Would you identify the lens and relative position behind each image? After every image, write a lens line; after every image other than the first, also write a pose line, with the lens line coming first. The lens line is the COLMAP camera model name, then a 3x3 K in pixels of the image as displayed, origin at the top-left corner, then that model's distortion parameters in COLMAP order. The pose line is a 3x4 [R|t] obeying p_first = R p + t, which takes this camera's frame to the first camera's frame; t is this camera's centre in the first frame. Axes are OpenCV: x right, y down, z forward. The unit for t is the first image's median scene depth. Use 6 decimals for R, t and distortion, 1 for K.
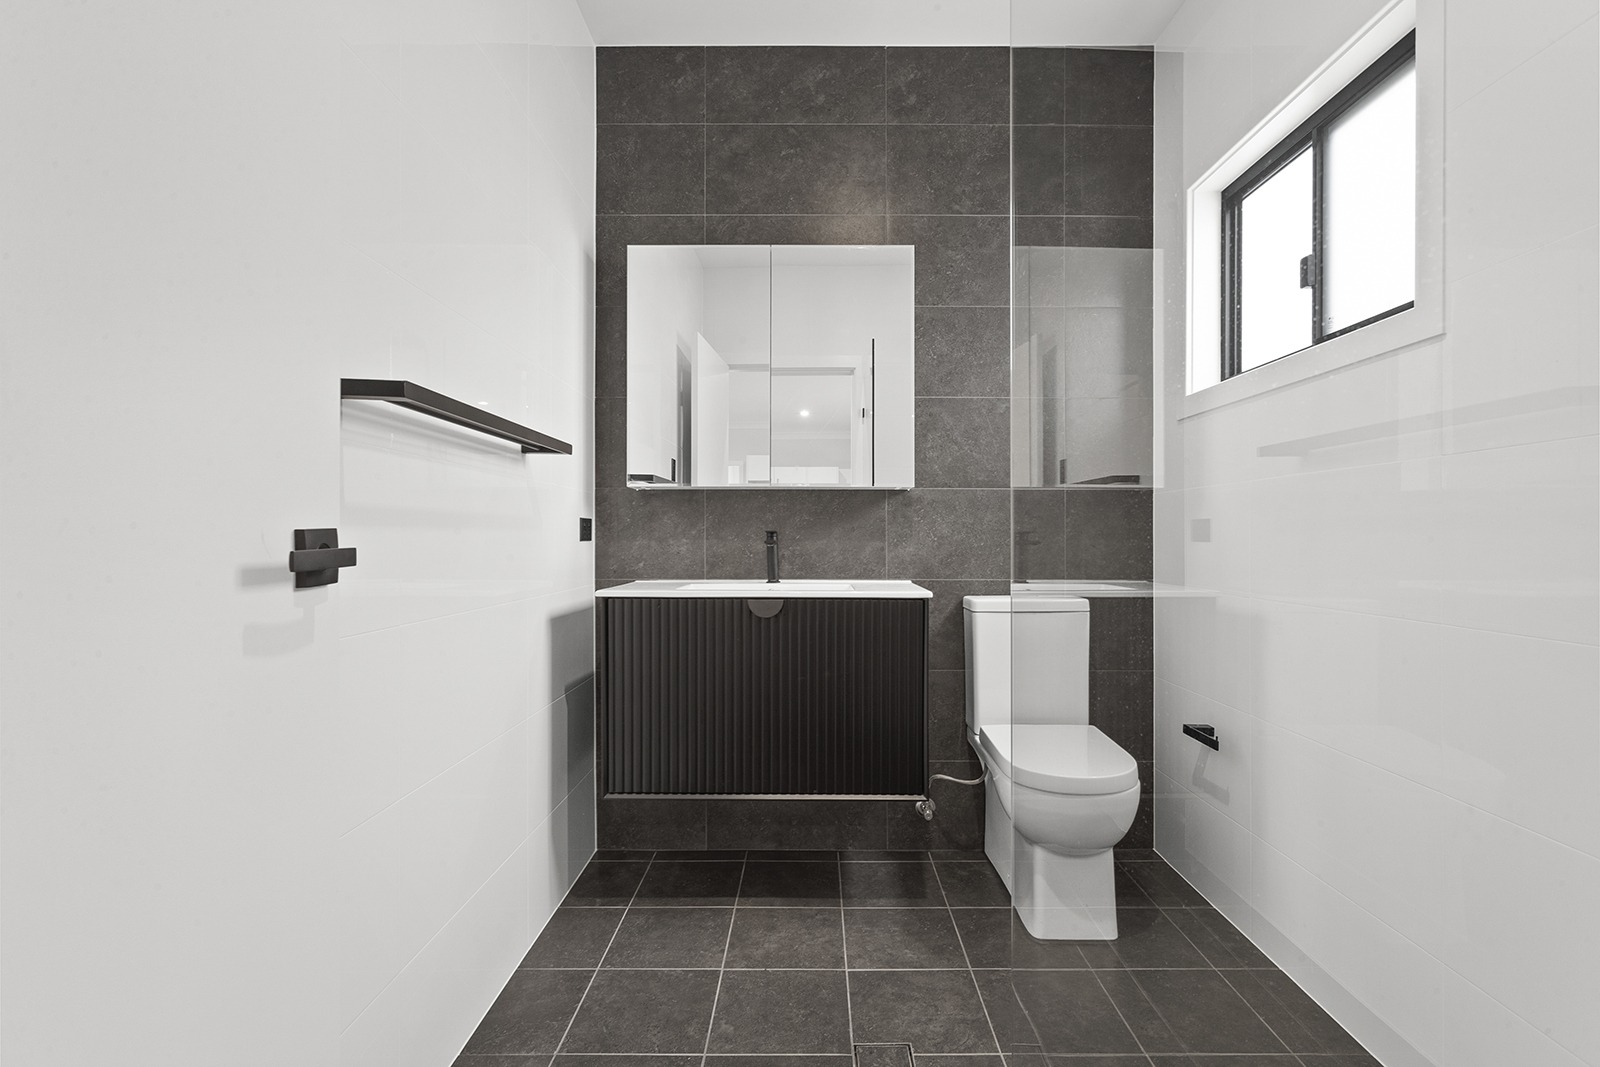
lens RADIAL K [[778.9, 0, 790.0], [0, 778.9, 536.1], [0, 0, 1]] dist [0.015524, -0.001923]
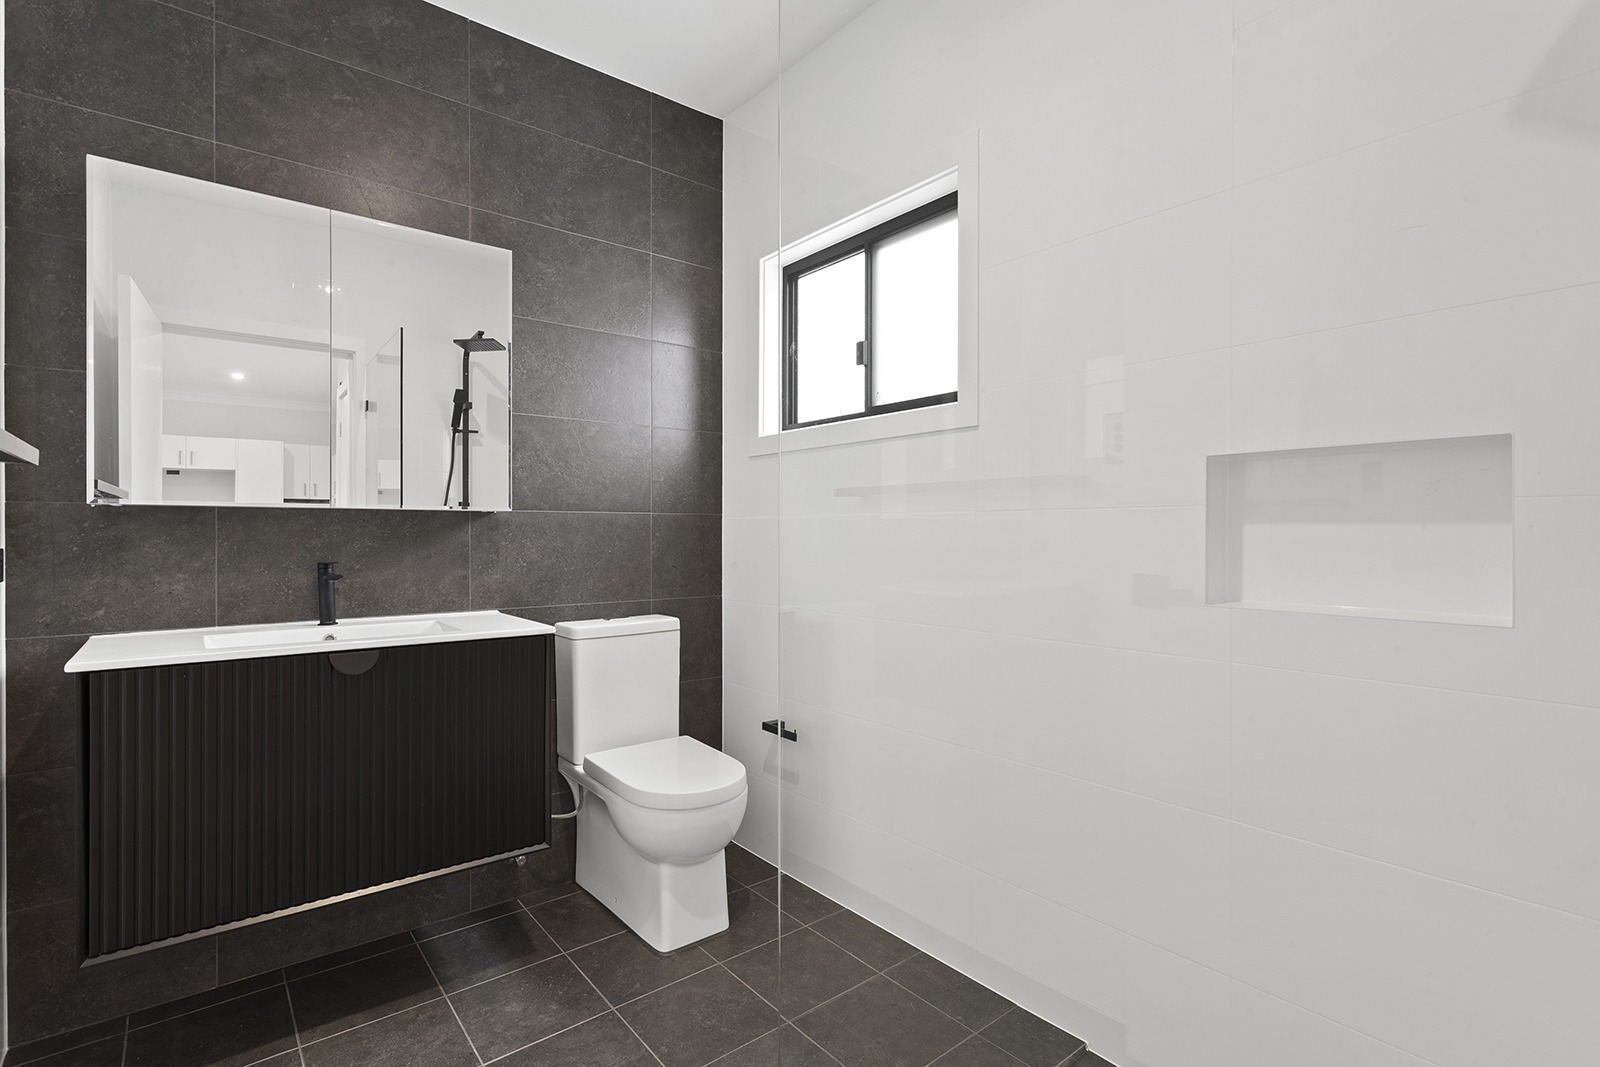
lens RADIAL K [[778.9, 0, 790.6], [0, 778.9, 533.7], [0, 0, 1]] dist [0.015524, -0.001923]
pose [[0.780213, -0.004524, 0.625497, -0.155096], [0.004402, 0.999989, 0.001740, -0.034214], [-0.625498, 0.001396, 0.780224, 0.065872]]
